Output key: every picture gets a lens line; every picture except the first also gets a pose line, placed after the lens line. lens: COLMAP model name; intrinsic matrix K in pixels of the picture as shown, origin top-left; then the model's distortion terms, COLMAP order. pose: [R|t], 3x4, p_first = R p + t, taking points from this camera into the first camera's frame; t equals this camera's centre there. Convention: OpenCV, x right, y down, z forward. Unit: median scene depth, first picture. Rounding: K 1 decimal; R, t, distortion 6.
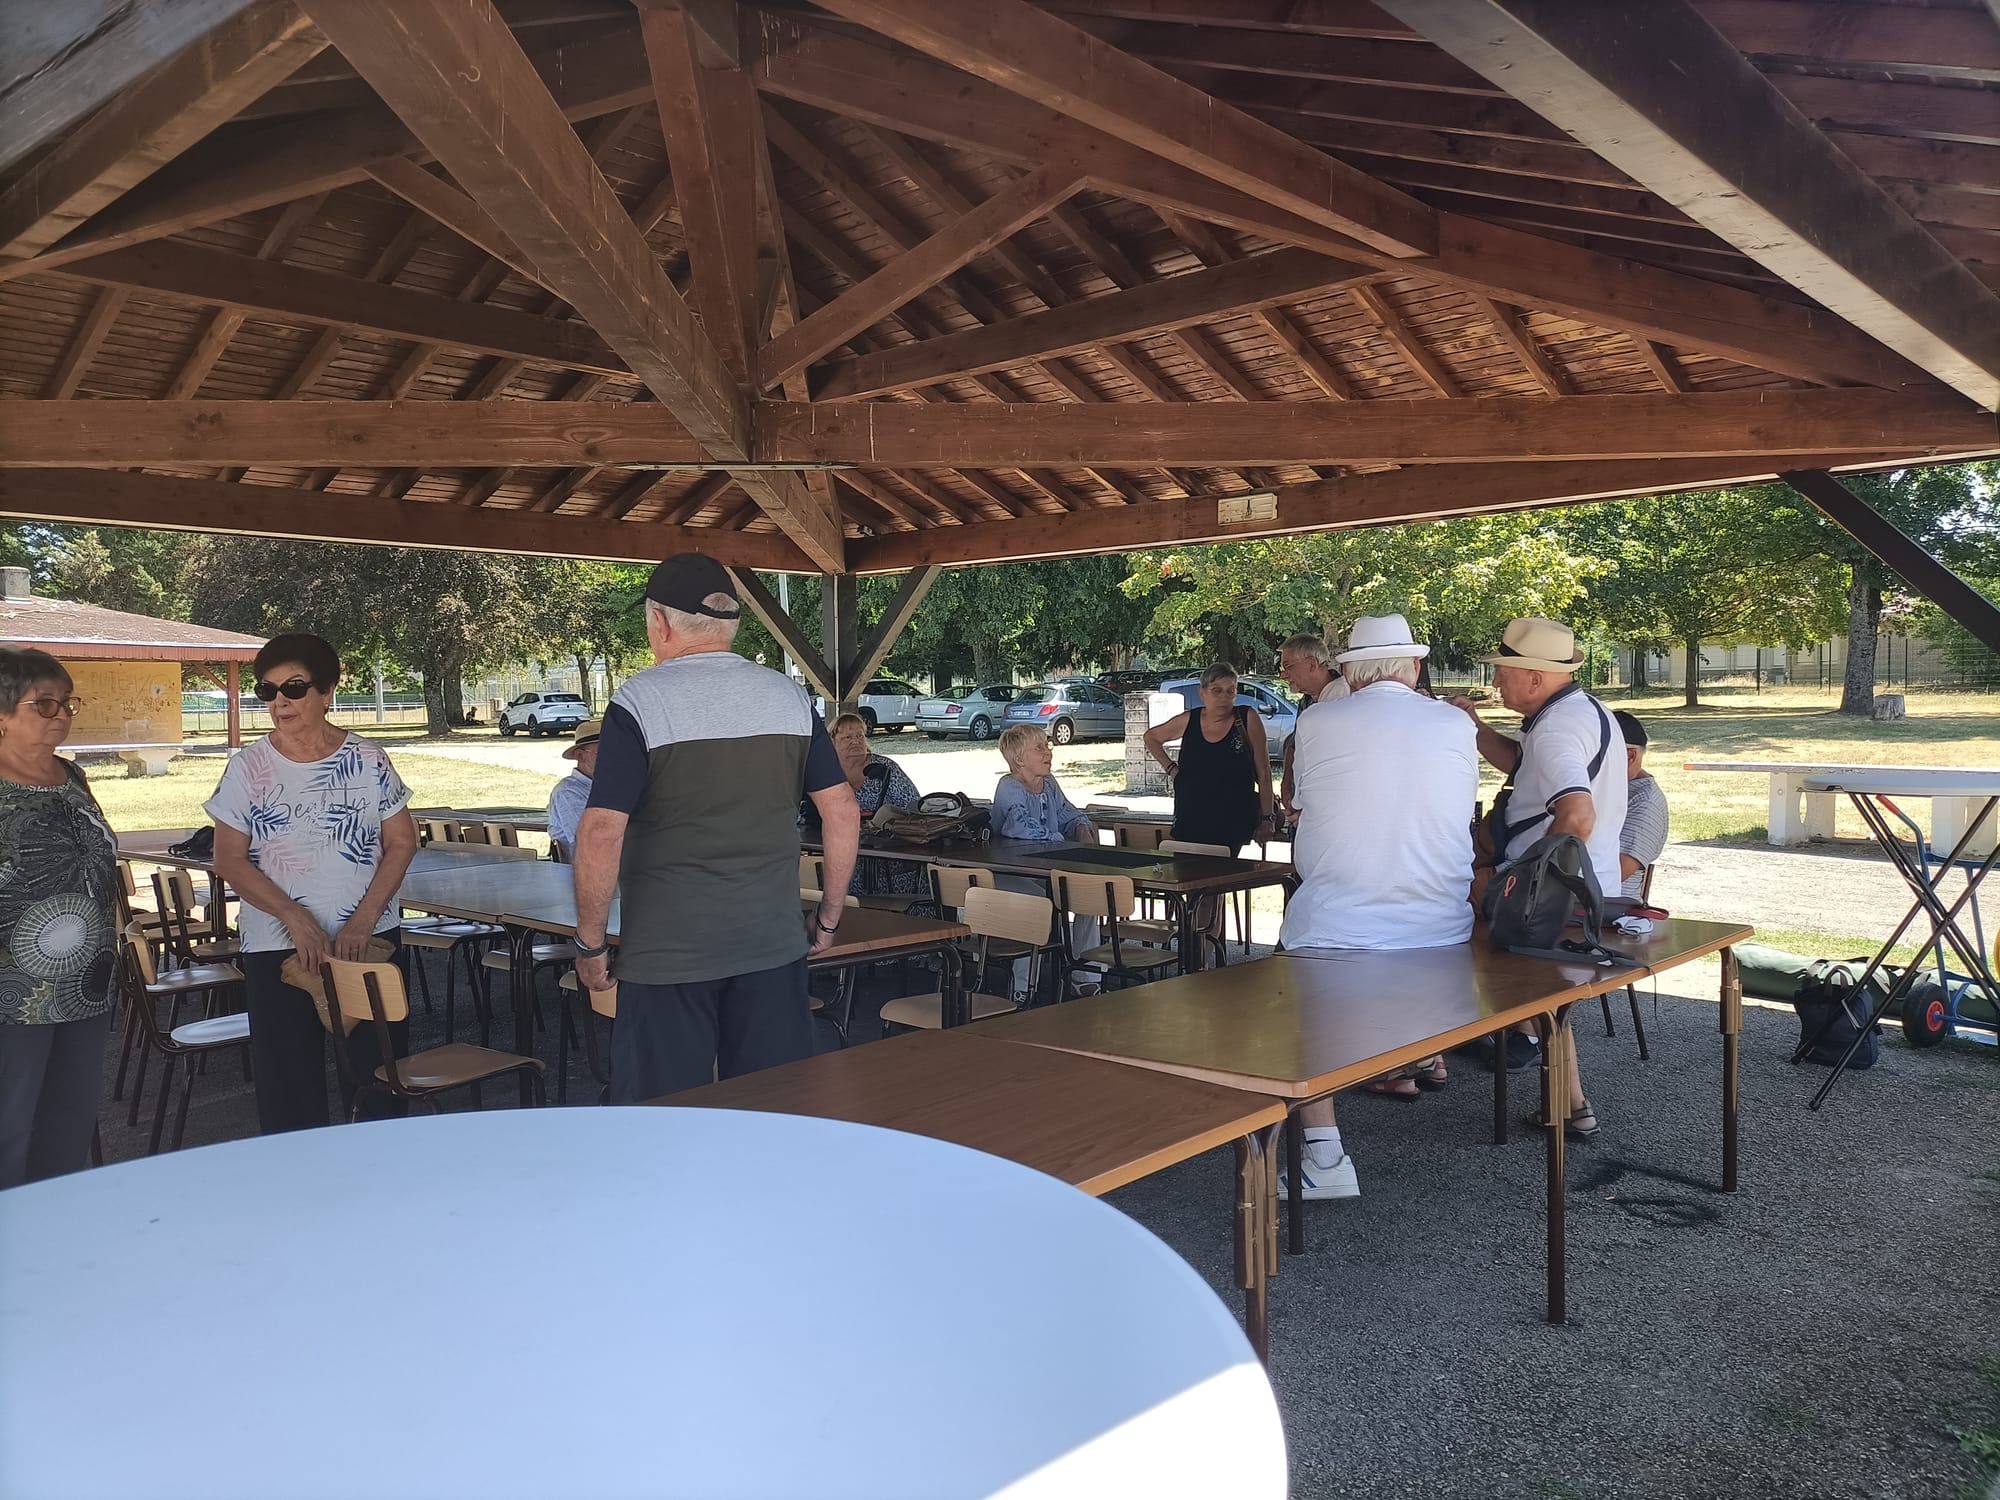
lens RADIAL K [[1476.6, 0, 988.1], [0, 1476.6, 761.9], [0, 0, 1]] dist [0.057901, -0.064274]
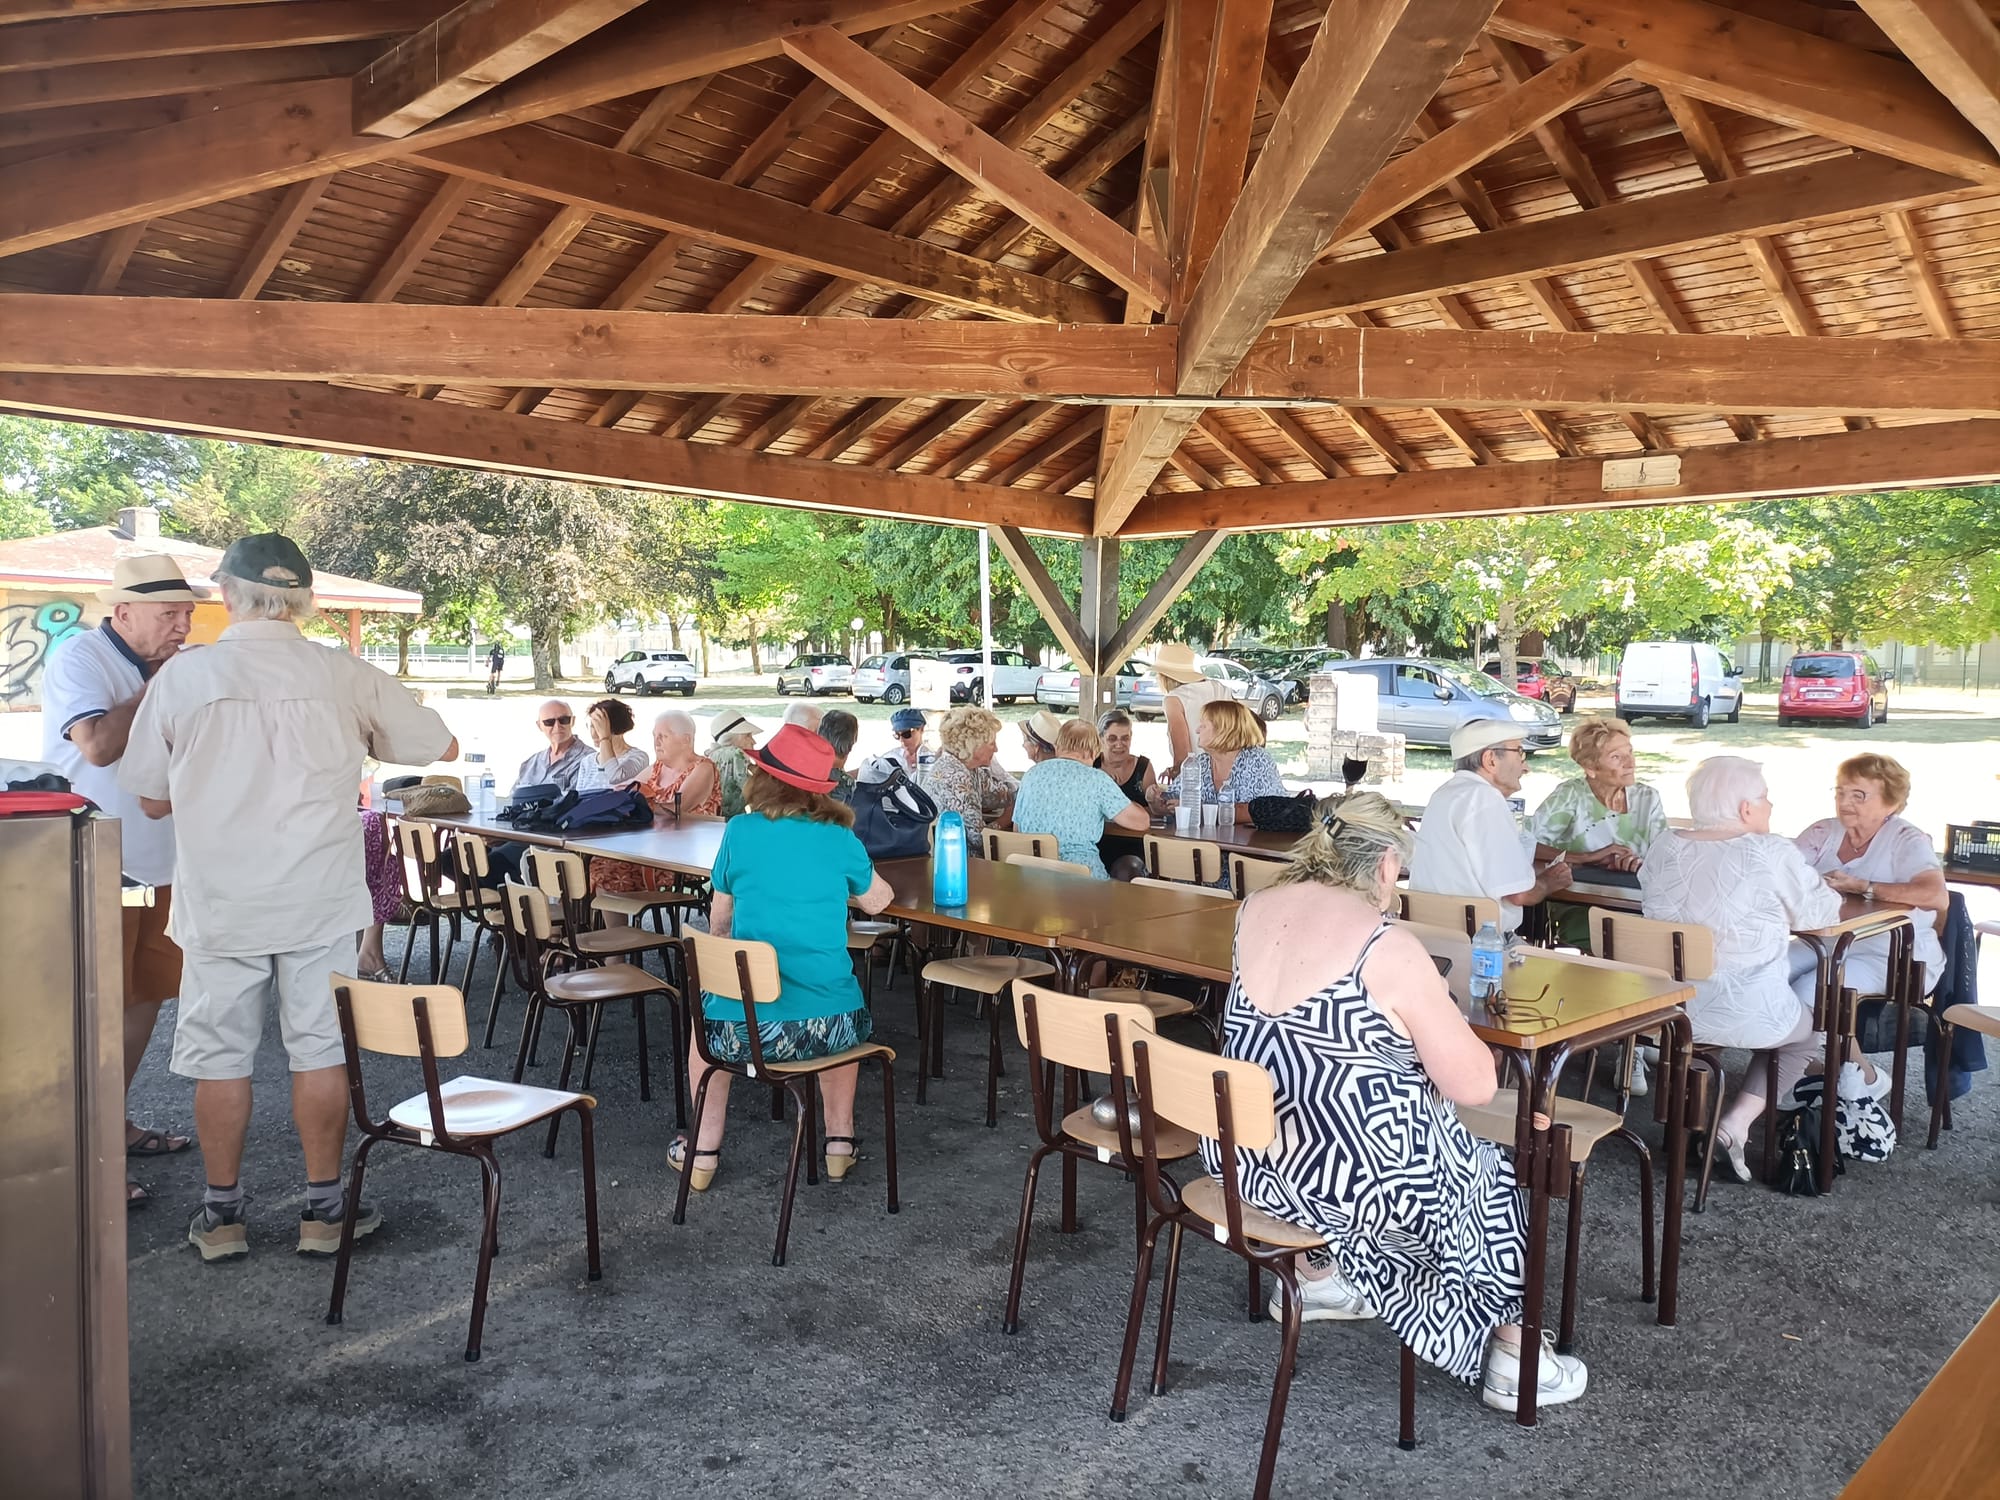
lens RADIAL K [[1479.4, 0, 1002.8], [0, 1479.4, 803.9], [0, 0, 1]] dist [0.057714, -0.054457]
pose [[0.998397, 0.042690, -0.037152, -0.185132], [-0.040957, 0.998092, 0.046197, -0.001241], [0.039054, -0.044601, 0.998241, 0.101452]]
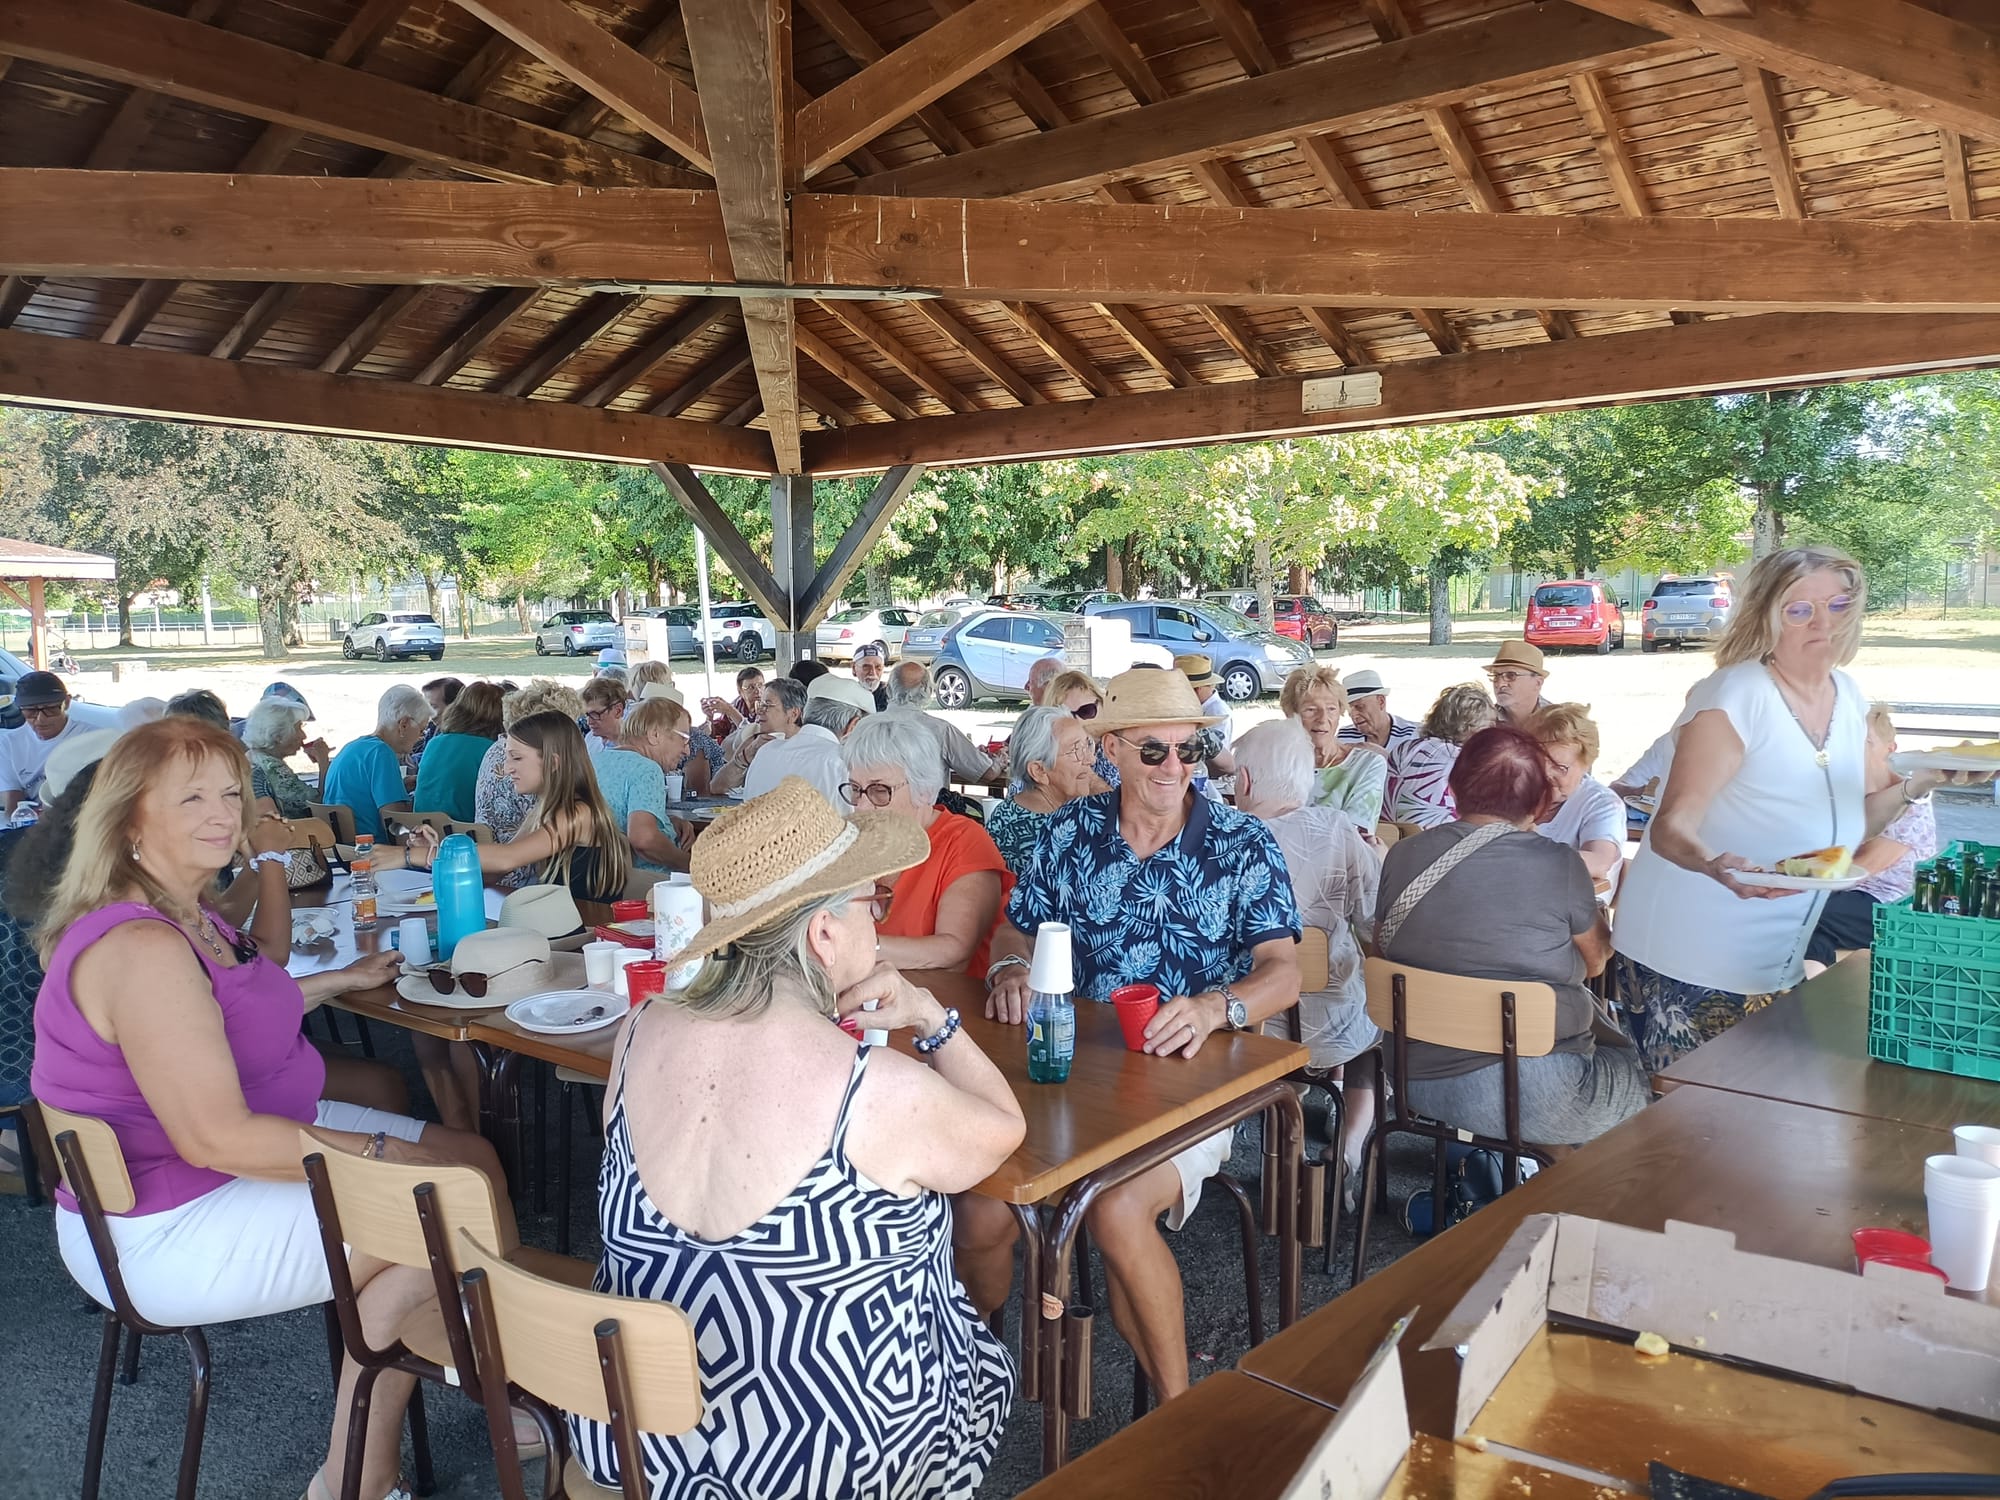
lens RADIAL K [[1482.3, 0, 995.6], [0, 1482.3, 803.3], [0, 0, 1]] dist [0.070140, -0.059411]
pose [[0.995571, -0.002230, 0.093988, -0.101048], [-0.005002, 0.997047, 0.076633, -0.012374], [-0.093881, -0.076763, 0.992620, 0.223259]]
